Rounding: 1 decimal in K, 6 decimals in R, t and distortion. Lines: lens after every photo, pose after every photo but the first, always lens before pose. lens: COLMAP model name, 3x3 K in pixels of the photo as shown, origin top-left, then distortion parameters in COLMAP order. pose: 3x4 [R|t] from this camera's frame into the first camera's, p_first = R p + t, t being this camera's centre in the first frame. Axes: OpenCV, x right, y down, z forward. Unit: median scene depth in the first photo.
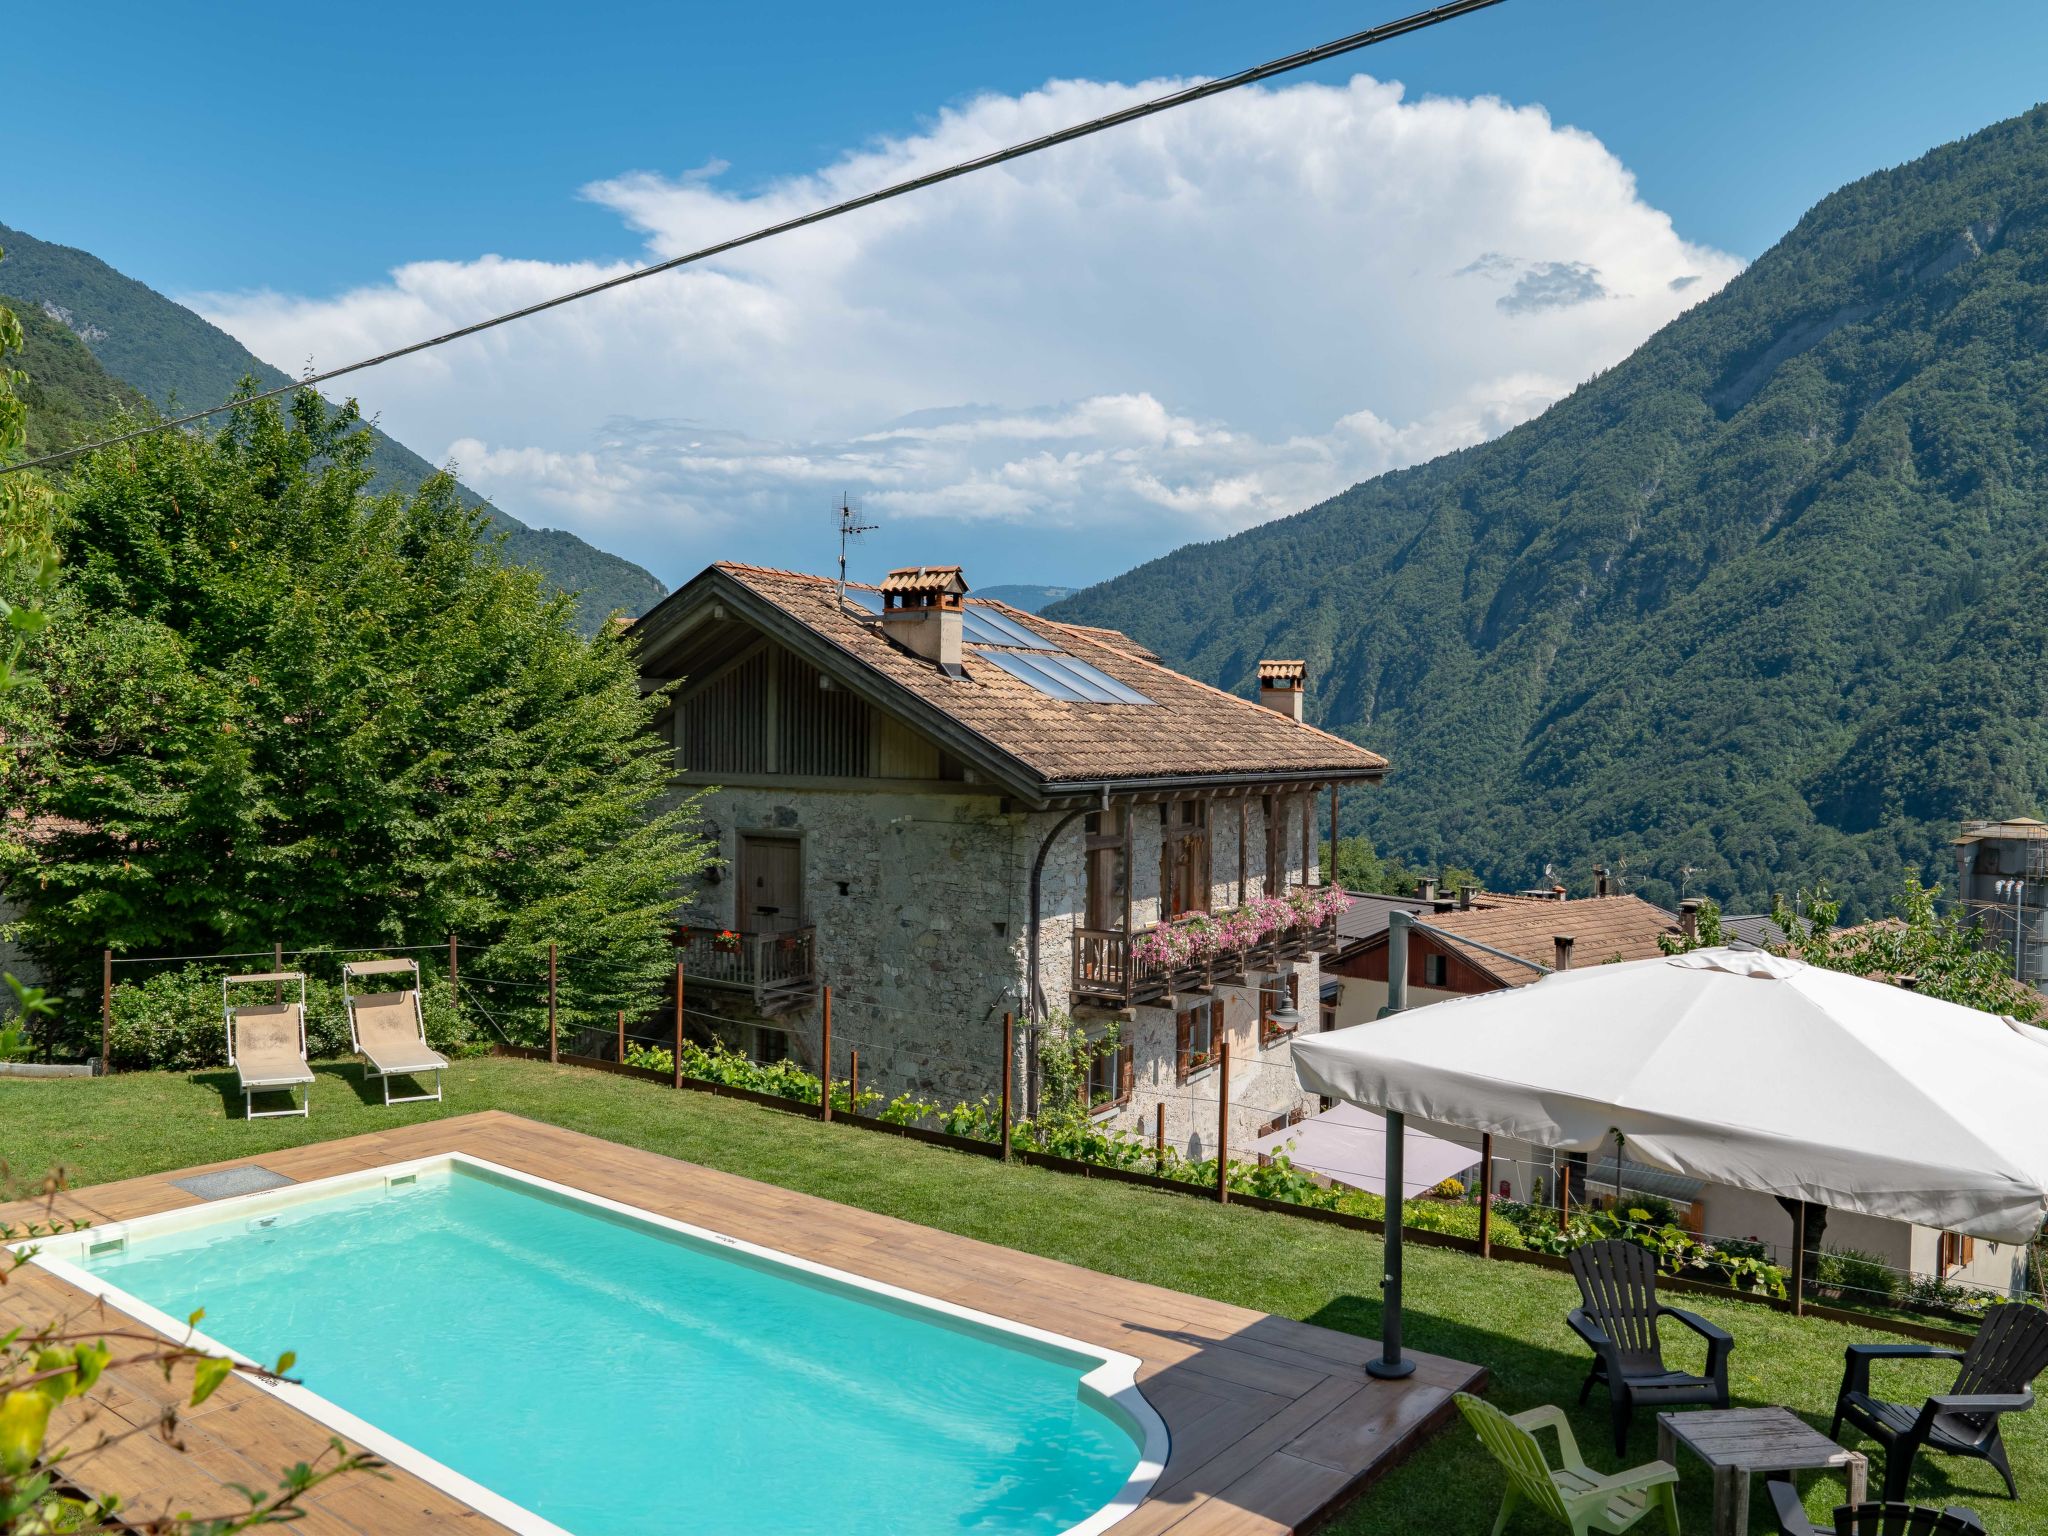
lens RADIAL K [[1571.5, 0, 1024.0], [0, 1571.5, 768.0], [0, 0, 1]] dist [-0.137935, 0.108815]
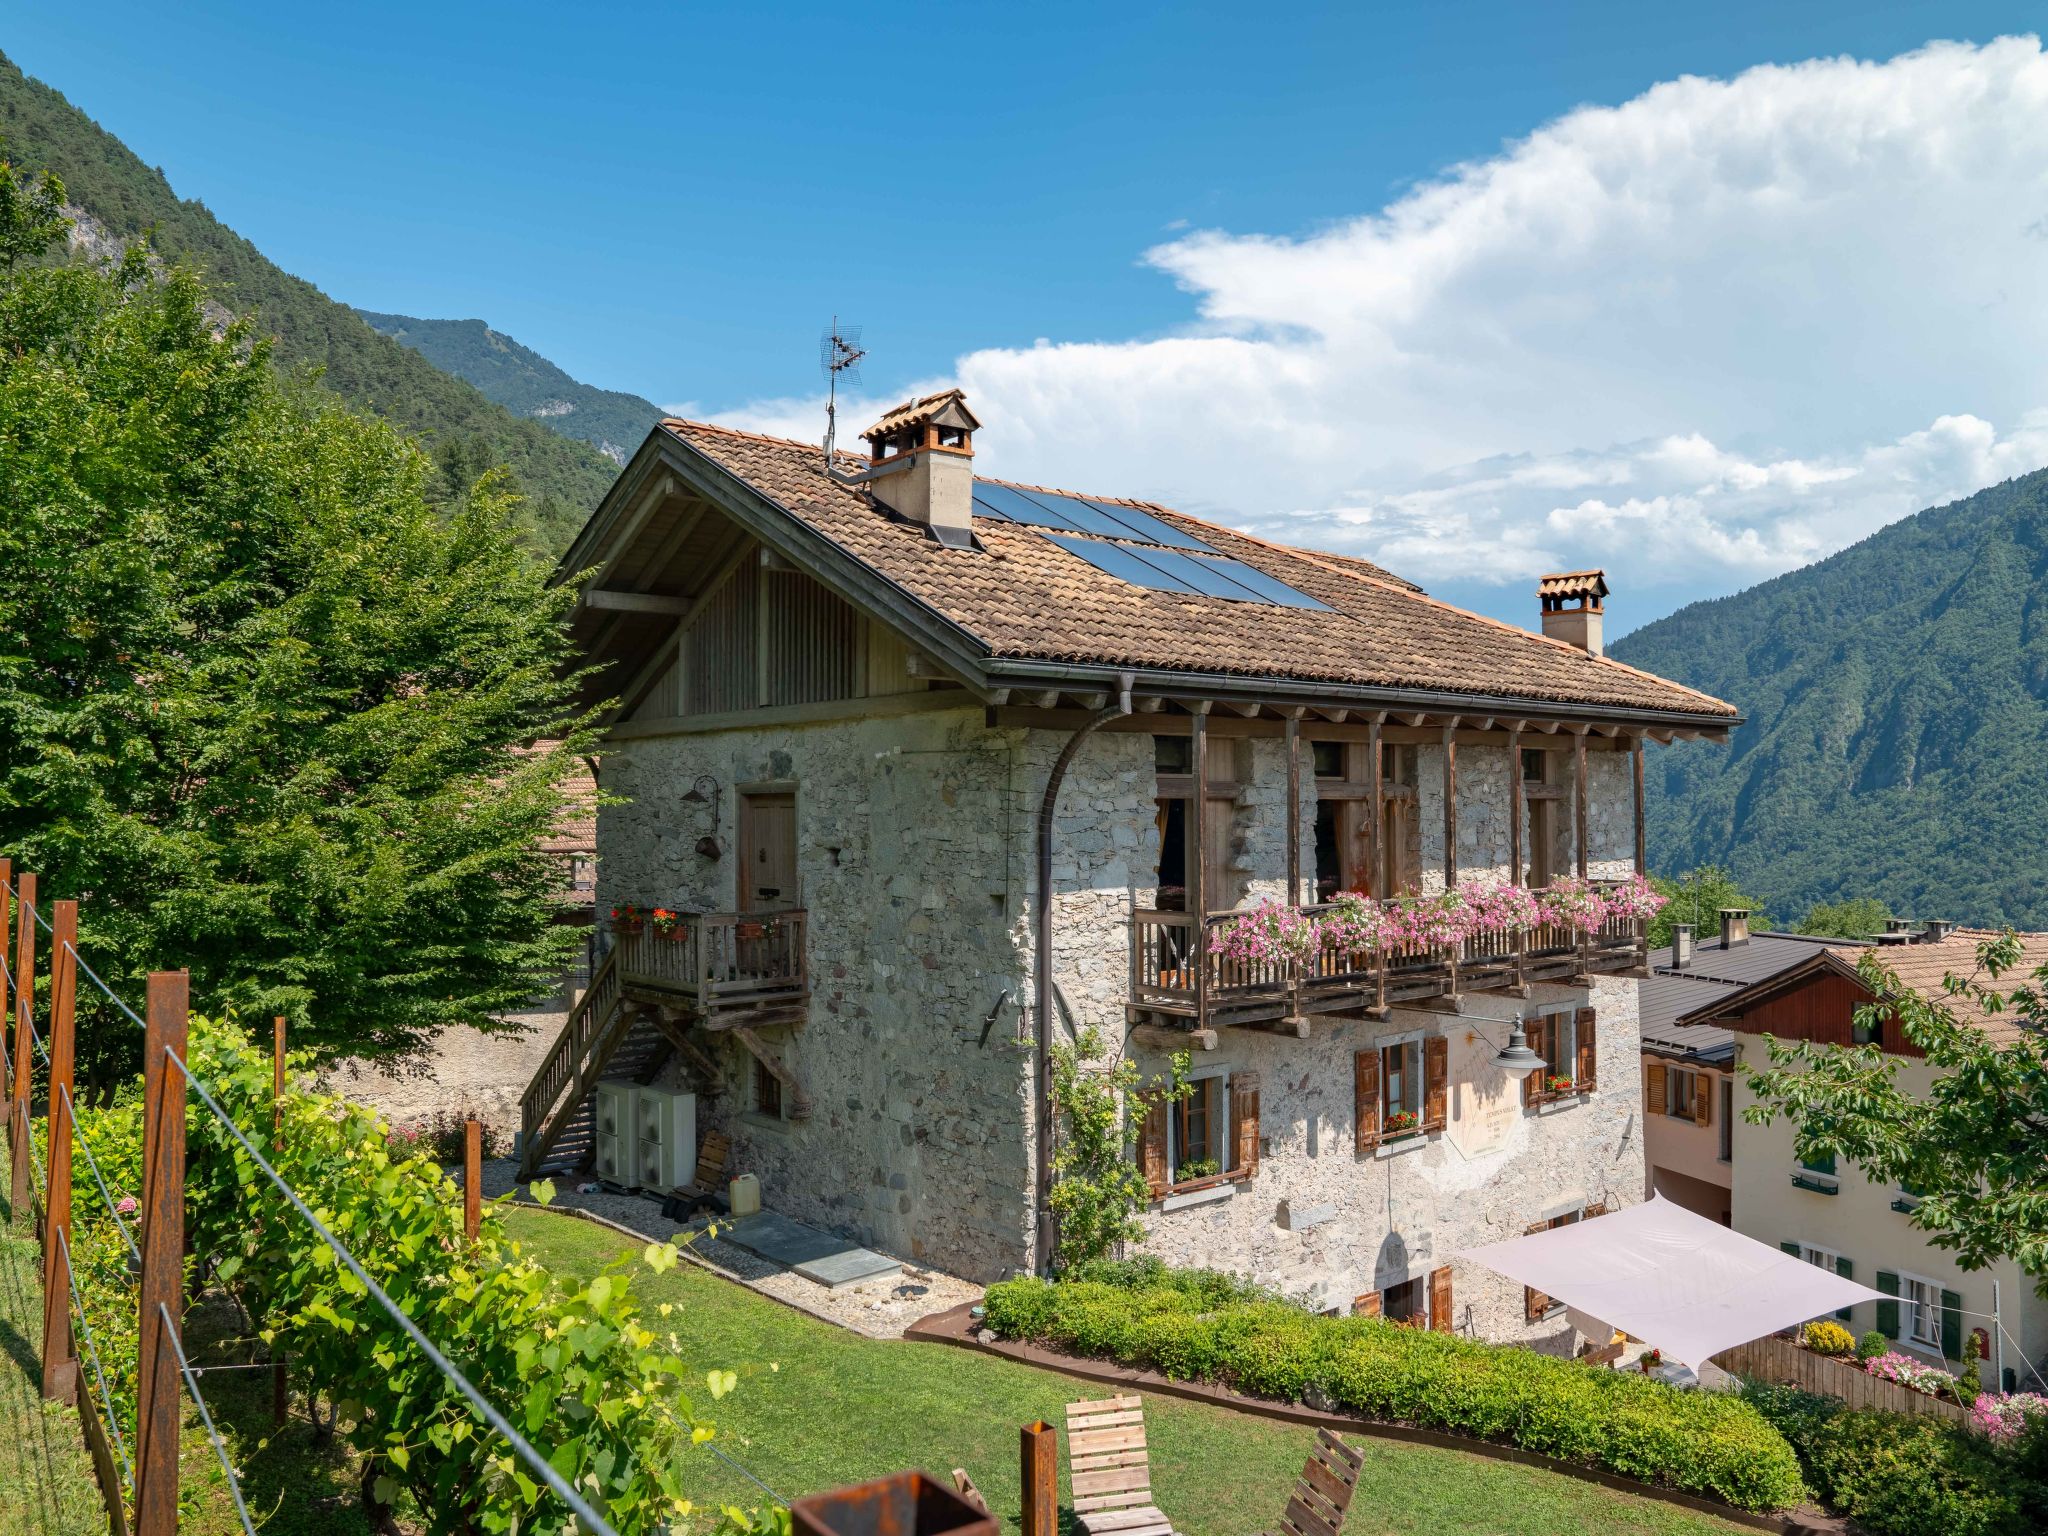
lens RADIAL K [[1571.5, 0, 1024.0], [0, 1571.5, 768.0], [0, 0, 1]] dist [-0.137935, 0.108815]
pose [[0.951123, -0.025637, -0.307745, 0.190675], [0.009948, 0.998575, -0.052440, 0.075097], [0.308651, 0.046815, 0.950023, 0.341442]]
